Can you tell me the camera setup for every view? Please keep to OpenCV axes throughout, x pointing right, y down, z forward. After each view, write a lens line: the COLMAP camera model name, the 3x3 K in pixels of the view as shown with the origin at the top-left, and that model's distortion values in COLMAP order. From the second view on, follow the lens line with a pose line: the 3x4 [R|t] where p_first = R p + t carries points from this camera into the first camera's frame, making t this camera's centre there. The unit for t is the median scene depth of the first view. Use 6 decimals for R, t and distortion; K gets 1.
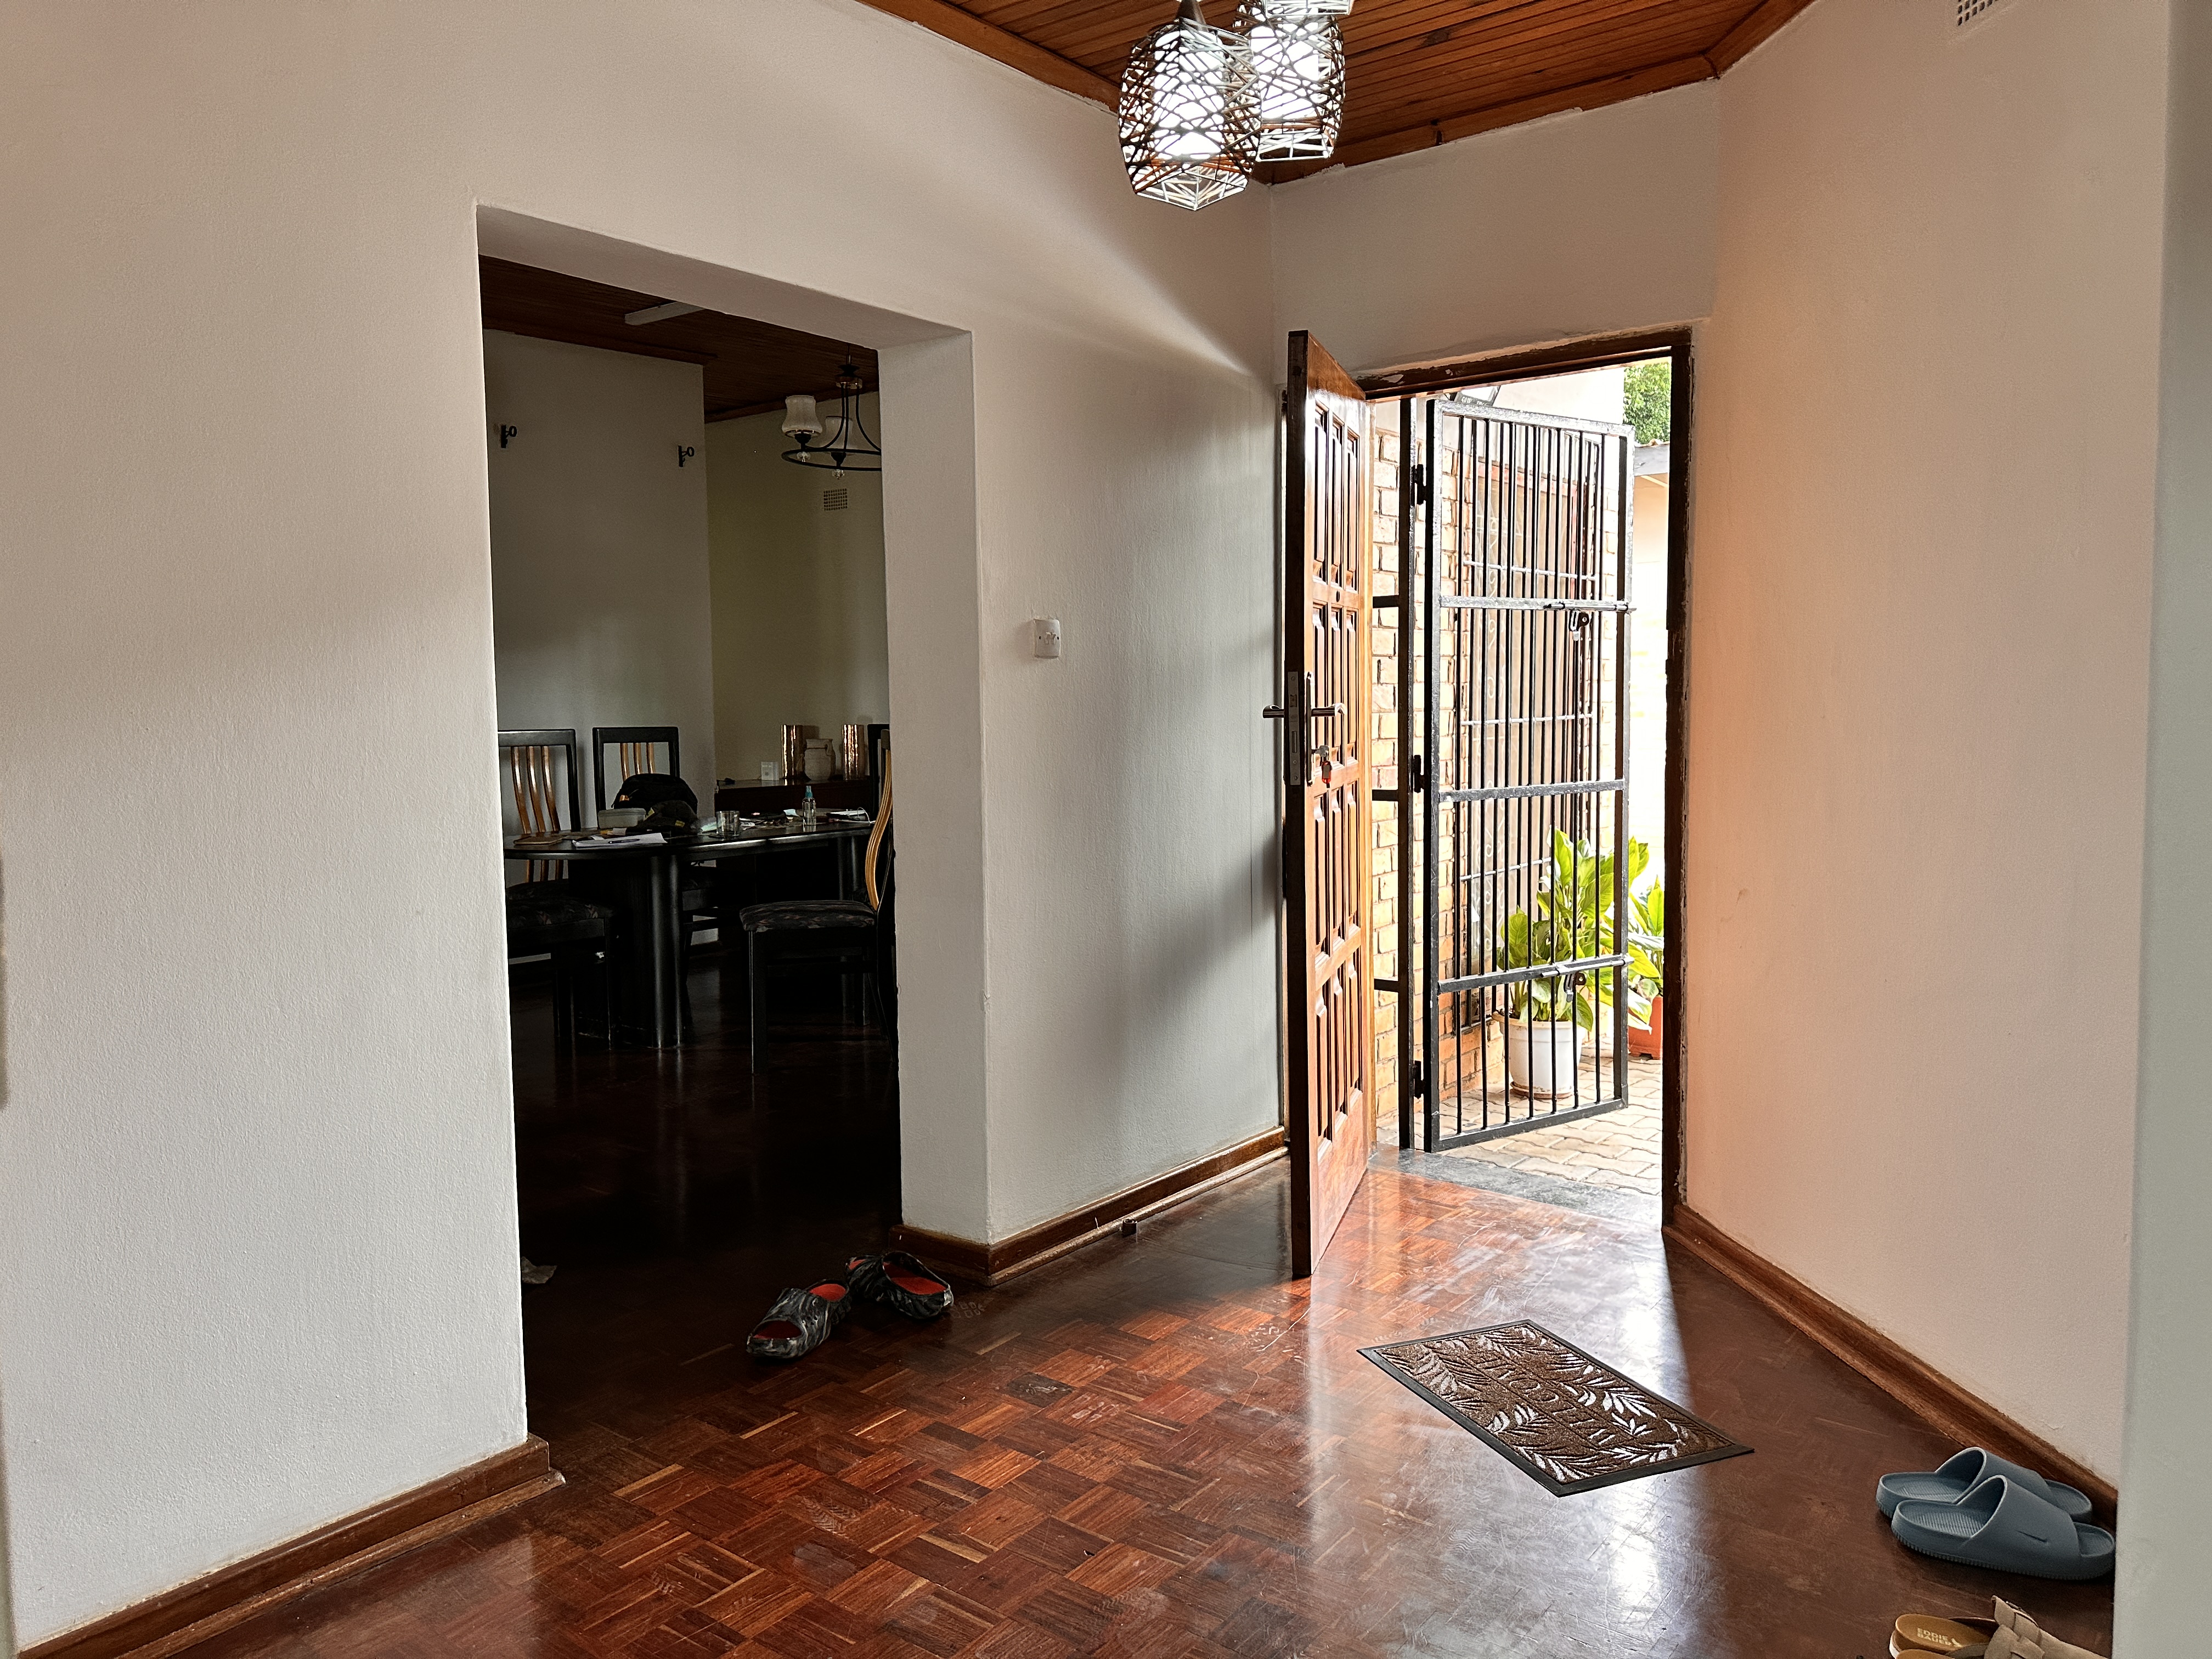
lens RADIAL K [[1545.2, 0, 1125.5], [0, 1545.2, 827.7], [0, 0, 1]] dist [-0.011625, -0.013241]
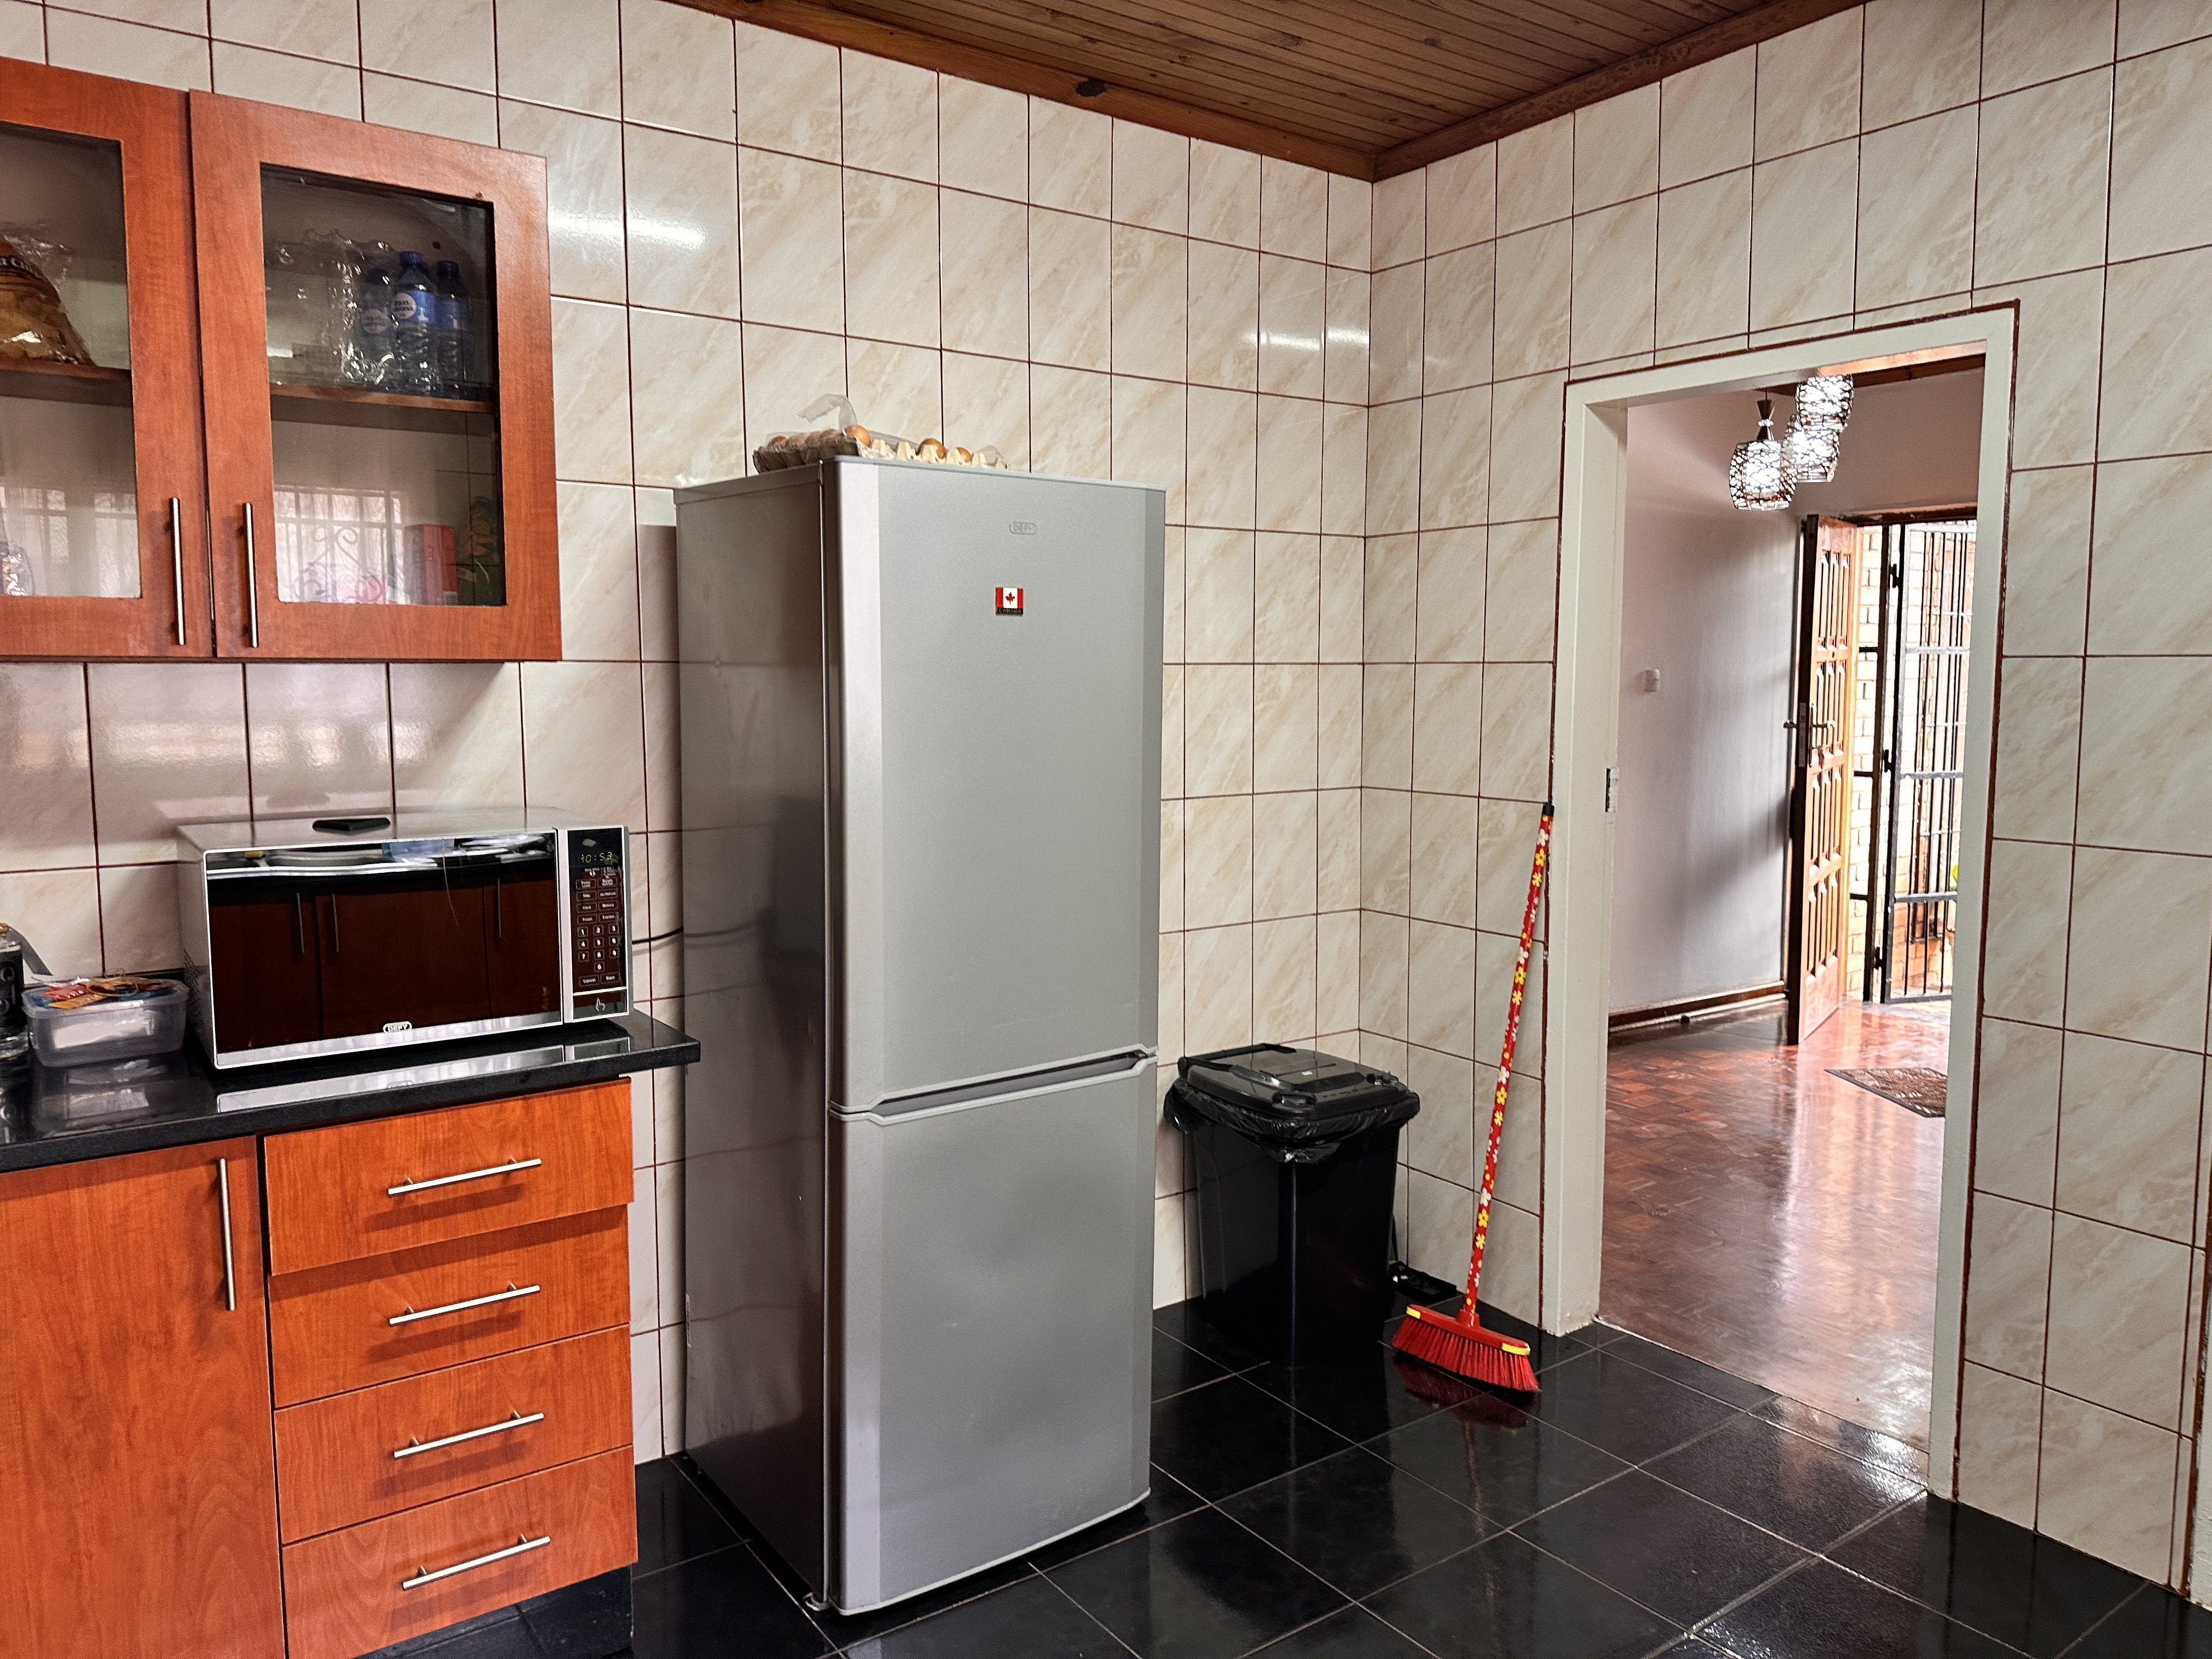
lens RADIAL K [[1545.2, 0, 1085.2], [0, 1545.2, 831.4], [0, 0, 1]] dist [-0.011625, -0.013241]
pose [[0.948103, 0.037463, -0.315750, -0.090504], [-0.029856, 0.999136, 0.028898, 0.016488], [0.316559, -0.017971, 0.948402, -0.782552]]
